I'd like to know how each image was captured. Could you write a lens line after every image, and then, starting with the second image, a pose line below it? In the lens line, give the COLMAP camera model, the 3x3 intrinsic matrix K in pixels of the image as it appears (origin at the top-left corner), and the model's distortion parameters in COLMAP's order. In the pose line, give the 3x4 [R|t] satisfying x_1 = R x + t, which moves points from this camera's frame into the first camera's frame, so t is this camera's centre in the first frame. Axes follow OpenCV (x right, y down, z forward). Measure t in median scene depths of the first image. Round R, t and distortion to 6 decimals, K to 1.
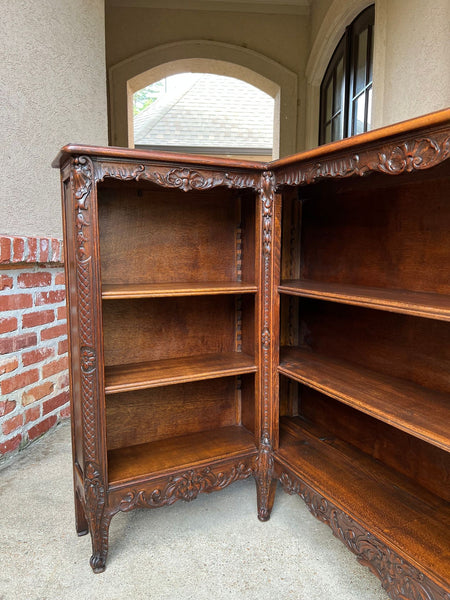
lens RADIAL K [[452.7, 0, 229.4], [0, 452.7, 303.8], [0, 0, 1]] dist [0.059769, -0.077261]
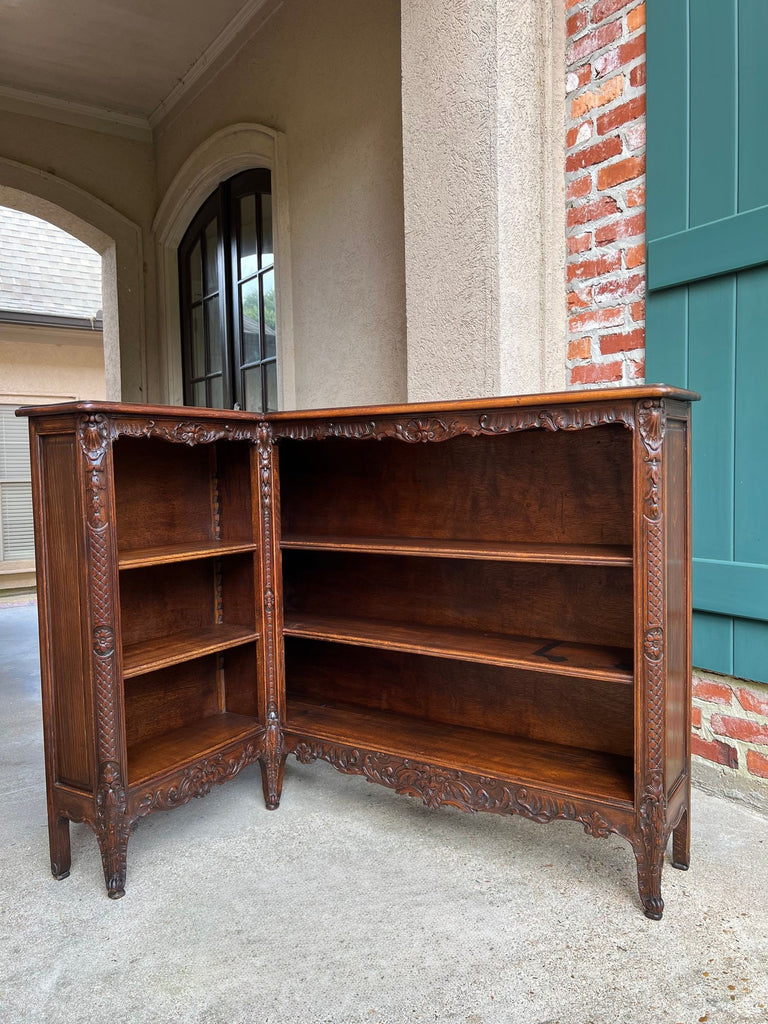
lens RADIAL K [[772.6, 0, 396.2], [0, 772.6, 508.4], [0, 0, 1]] dist [0.059769, -0.077261]
pose [[0.860994, -0.047760, 0.506367, -0.500687], [0.086276, 0.994868, -0.052863, -0.002399], [-0.501244, 0.089202, 0.860696, -0.509230]]
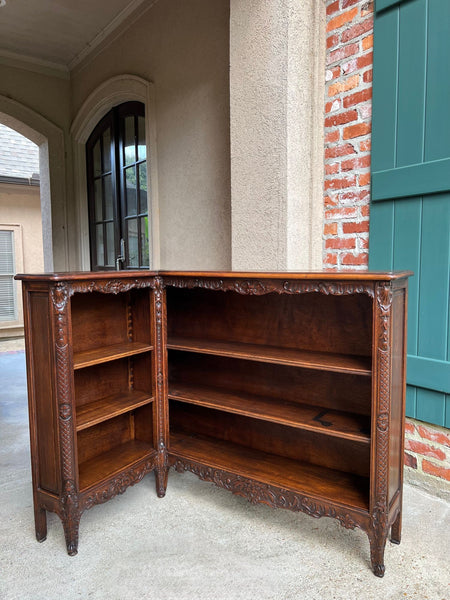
lens RADIAL K [[454.6, 0, 227.9], [0, 454.6, 299.7], [0, 0, 1]] dist [0.055214, -0.060222]
pose [[0.869089, -0.056070, 0.491467, -0.498766], [0.074361, 0.997073, -0.017744, -0.157782], [-0.489034, 0.051968, 0.870715, -0.532979]]
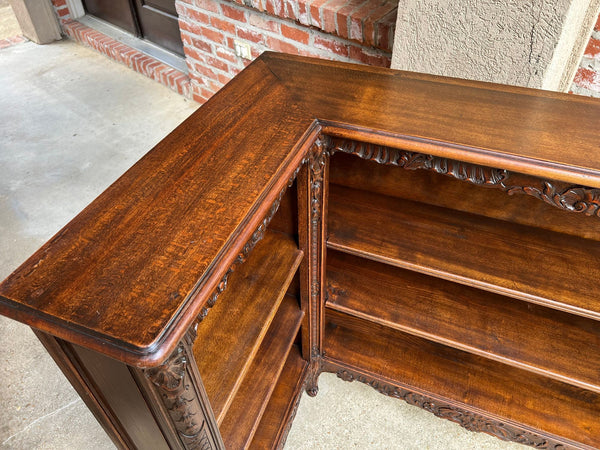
lens RADIAL K [[453.6, 0, 296.3], [0, 453.6, 224.3], [0, 0, 1]] dist [0.038981, -0.057387]
pose [[0.752926, -0.461953, 0.468724, -0.322214], [0.109878, 0.790476, 0.602557, -0.593982], [-0.648868, -0.402178, 0.645928, 0.518021]]
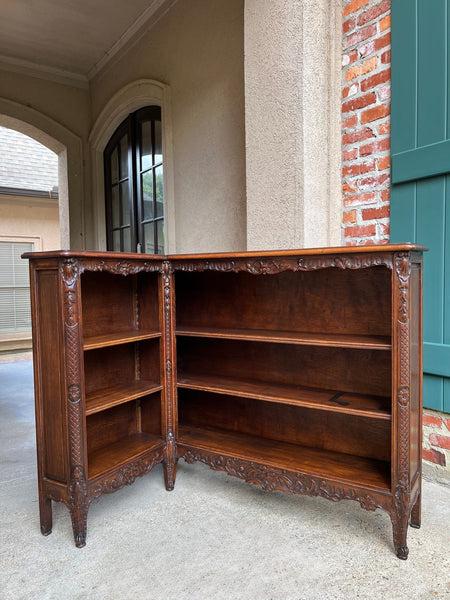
lens RADIAL K [[452.7, 0, 231.9], [0, 452.7, 299.6], [0, 0, 1]] dist [0.059769, -0.077261]
pose [[0.853237, -0.042747, 0.519769, -0.548911], [0.083977, 0.994891, -0.056032, -0.045335], [-0.514718, 0.091457, 0.852467, -0.461601]]
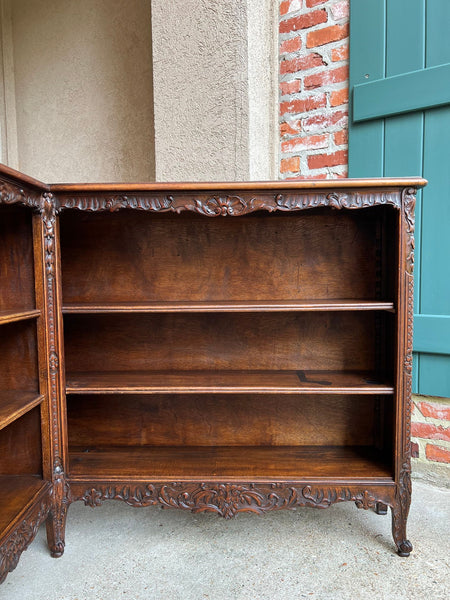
lens RADIAL K [[452.7, 0, 229.0], [0, 452.7, 302.6], [0, 0, 1]] dist [0.059769, -0.077261]
pose [[0.477076, -0.067958, 0.876231, -0.611072], [0.125593, 0.992045, 0.008559, -0.011939], [-0.869842, 0.105965, 0.481816, 0.199684]]
